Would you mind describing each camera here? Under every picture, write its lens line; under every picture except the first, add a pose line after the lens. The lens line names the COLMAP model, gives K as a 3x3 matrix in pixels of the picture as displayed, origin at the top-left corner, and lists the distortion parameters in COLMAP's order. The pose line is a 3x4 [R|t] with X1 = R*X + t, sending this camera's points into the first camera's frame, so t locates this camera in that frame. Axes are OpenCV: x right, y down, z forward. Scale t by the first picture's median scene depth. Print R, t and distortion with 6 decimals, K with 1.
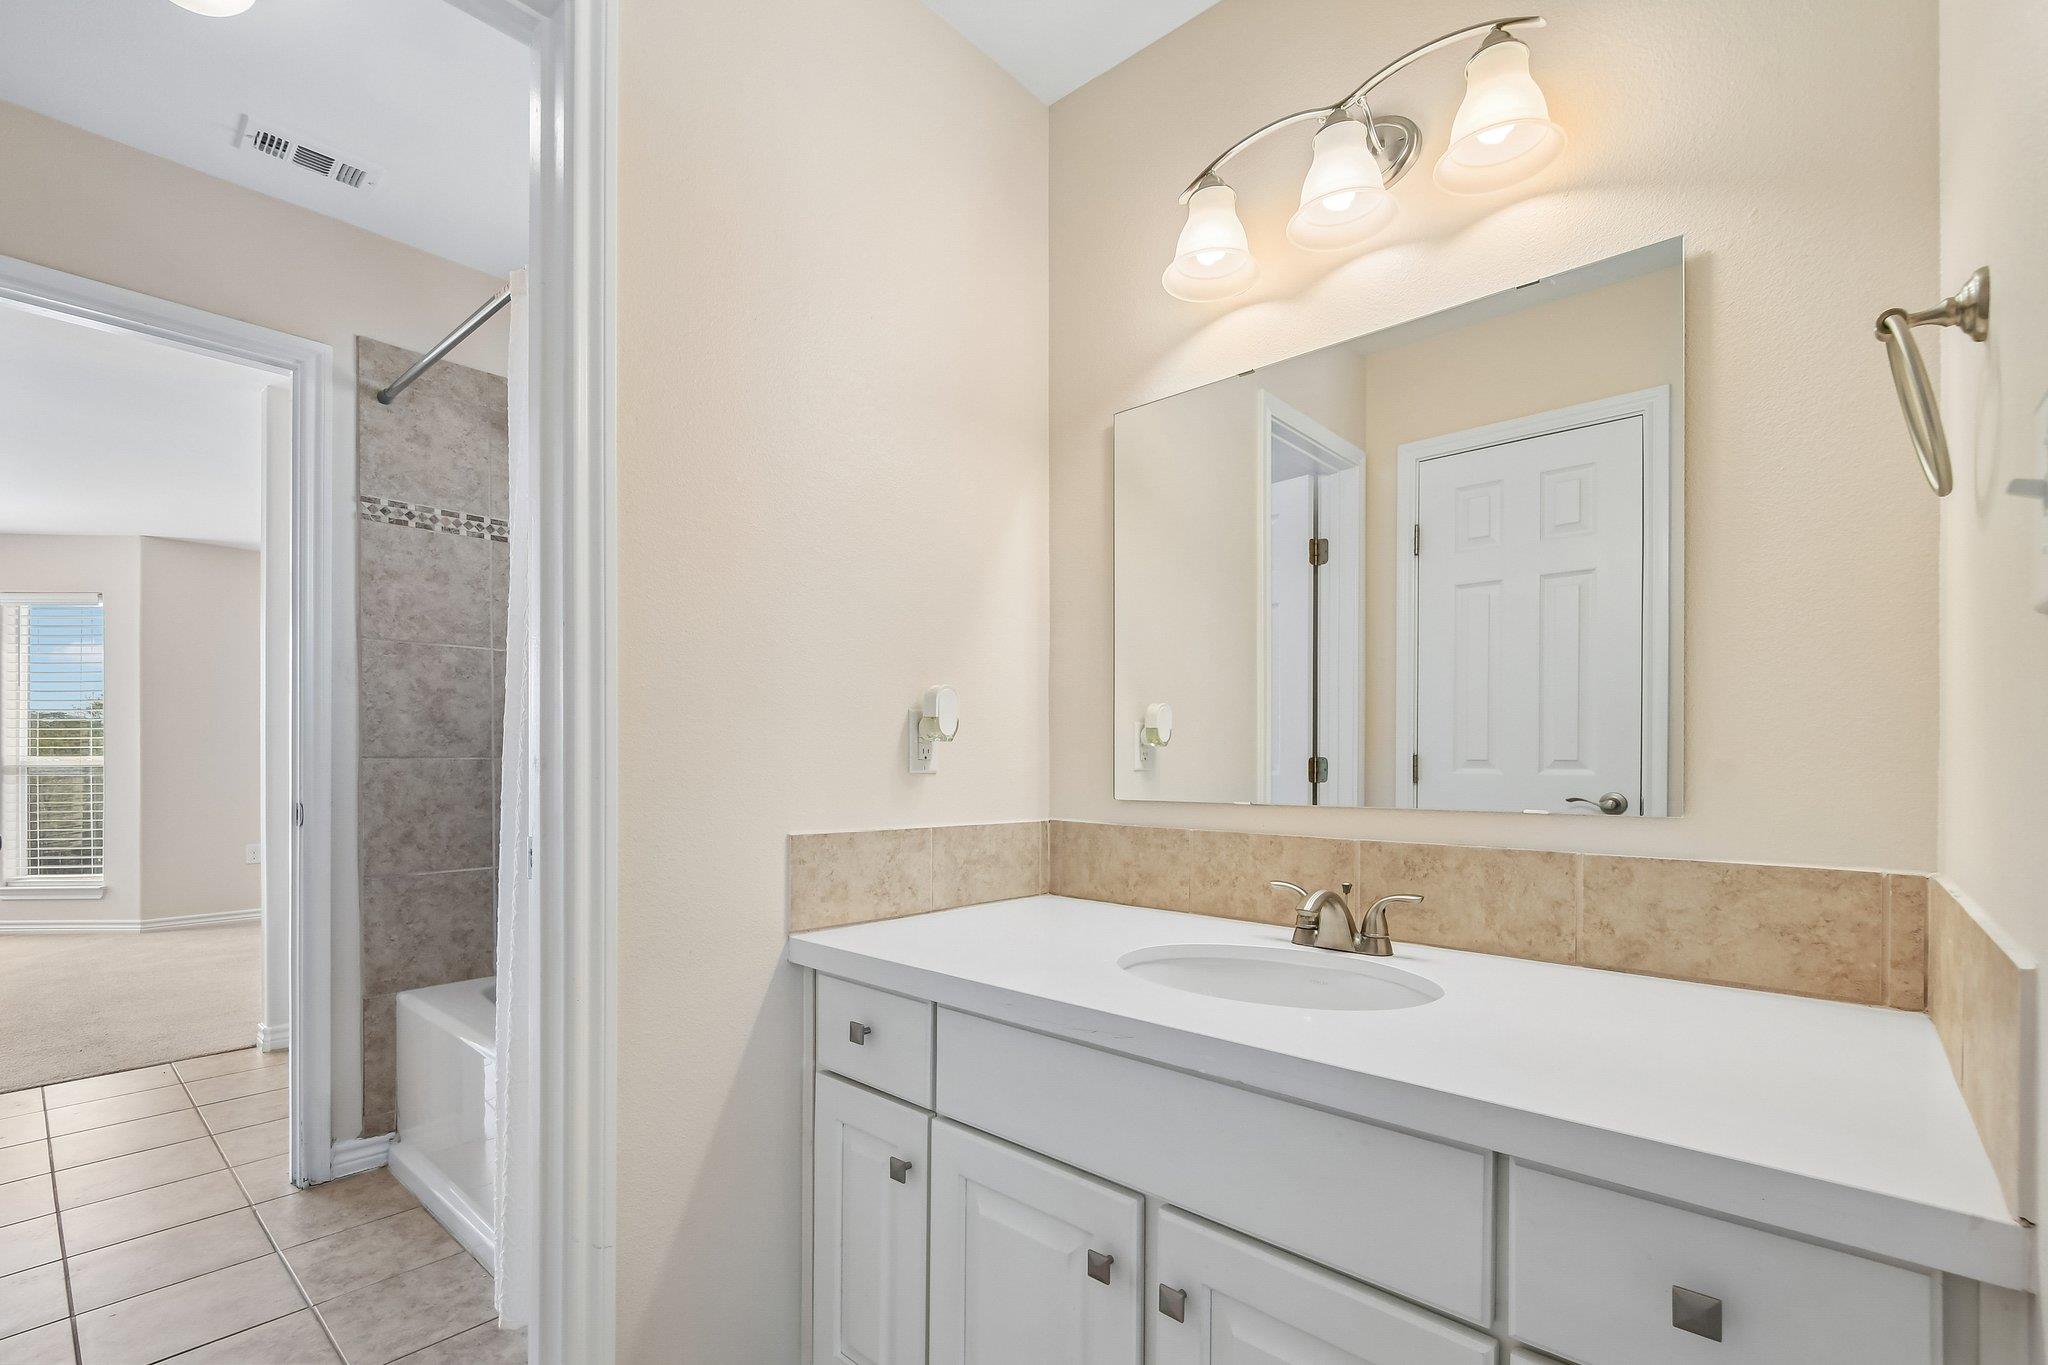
lens RADIAL K [[884.5, 0, 1013.9], [0, 884.5, 777.1], [0, 0, 1]] dist [0.003197, 0.000175]
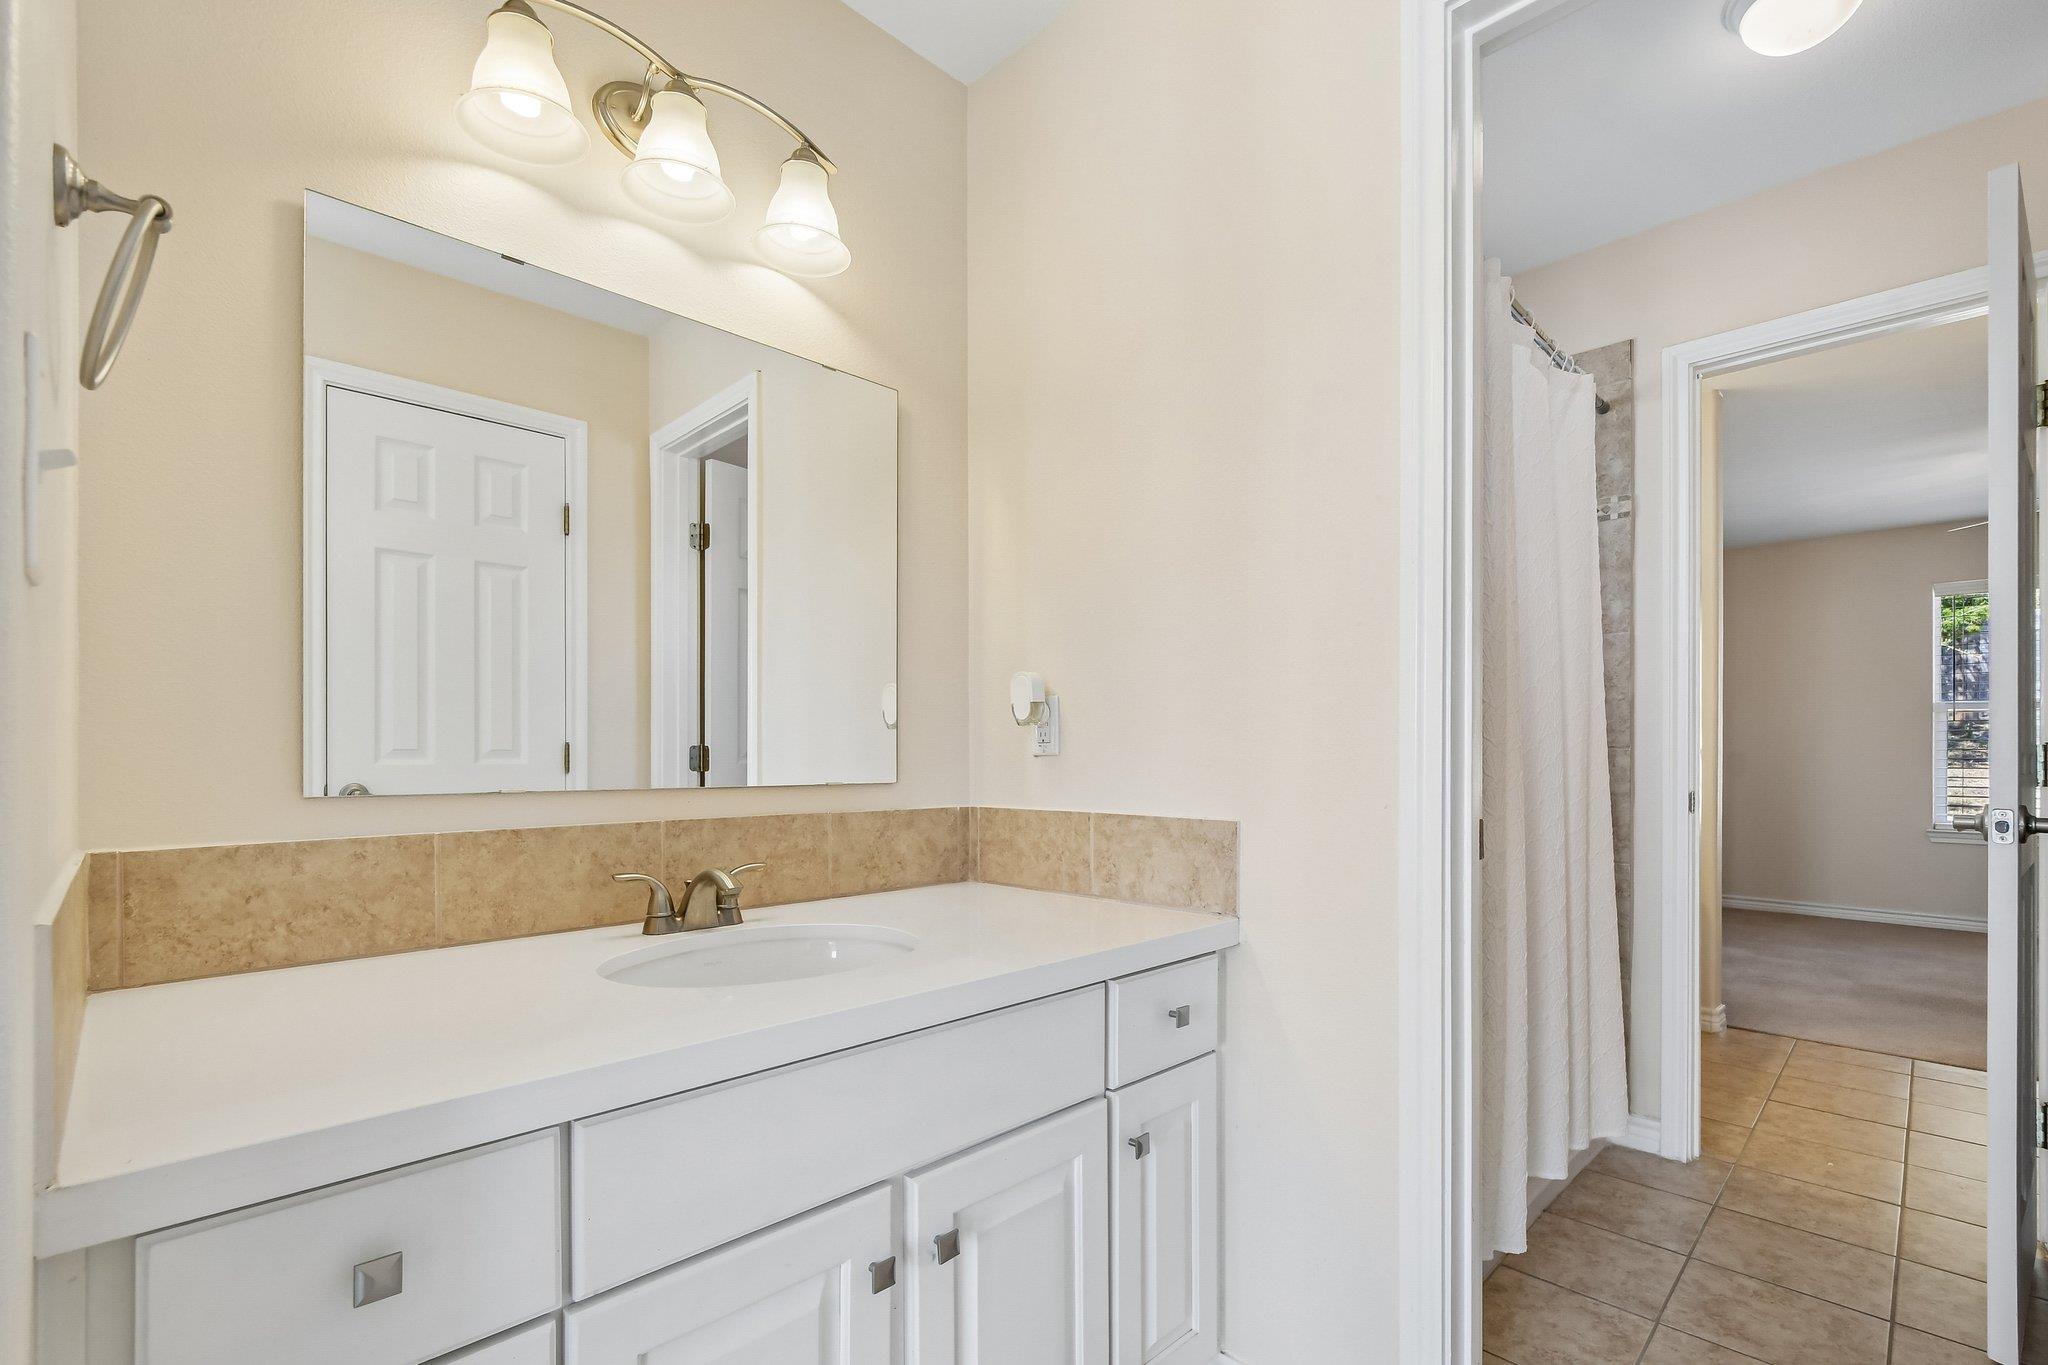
lens RADIAL K [[911.5, 0, 1011.7], [0, 911.5, 745.1], [0, 0, 1]] dist [-0.000917, -0.000428]
pose [[0.059348, -0.003550, 0.998231, -0.653386], [0.005366, 0.999980, 0.003237, -0.017012], [-0.998223, 0.005164, 0.059366, 0.587921]]
